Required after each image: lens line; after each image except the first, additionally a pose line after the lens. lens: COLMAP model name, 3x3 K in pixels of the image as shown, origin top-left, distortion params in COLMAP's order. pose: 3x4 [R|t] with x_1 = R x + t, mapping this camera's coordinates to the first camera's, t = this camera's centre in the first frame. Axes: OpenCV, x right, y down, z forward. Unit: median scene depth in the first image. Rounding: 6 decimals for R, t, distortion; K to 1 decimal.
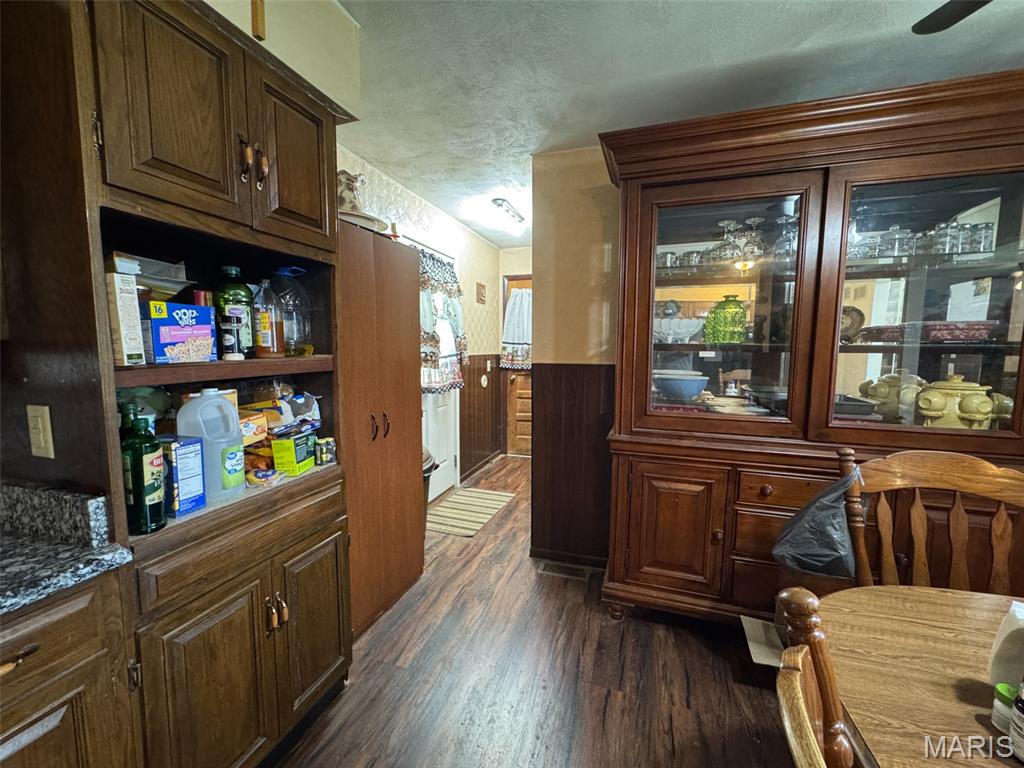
lens RADIAL K [[412.2, 0, 510.2], [0, 412.2, 384.7], [0, 0, 1]] dist [-0.005194, 0.001056]
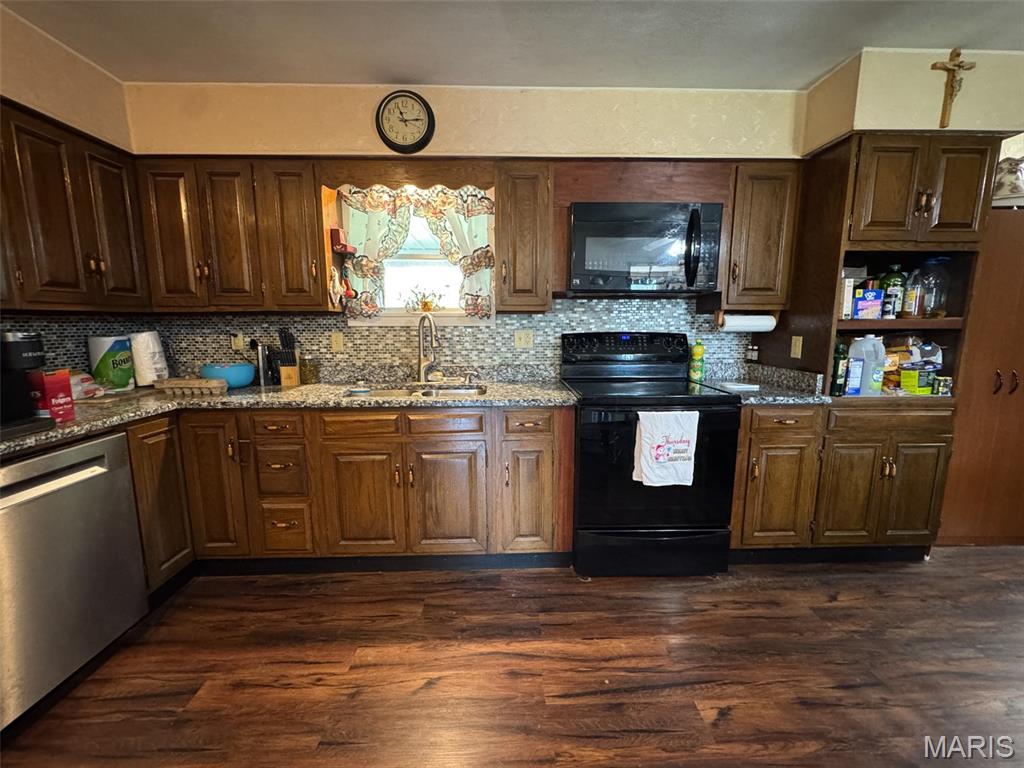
lens RADIAL K [[412.2, 0, 513.6], [0, 412.2, 383.0], [0, 0, 1]] dist [-0.005194, 0.001056]
pose [[0.341032, 0.133206, -0.930566, 0.454594], [-0.087475, 0.990111, 0.109672, 0.158206], [0.935973, 0.044000, 0.349311, -1.101989]]
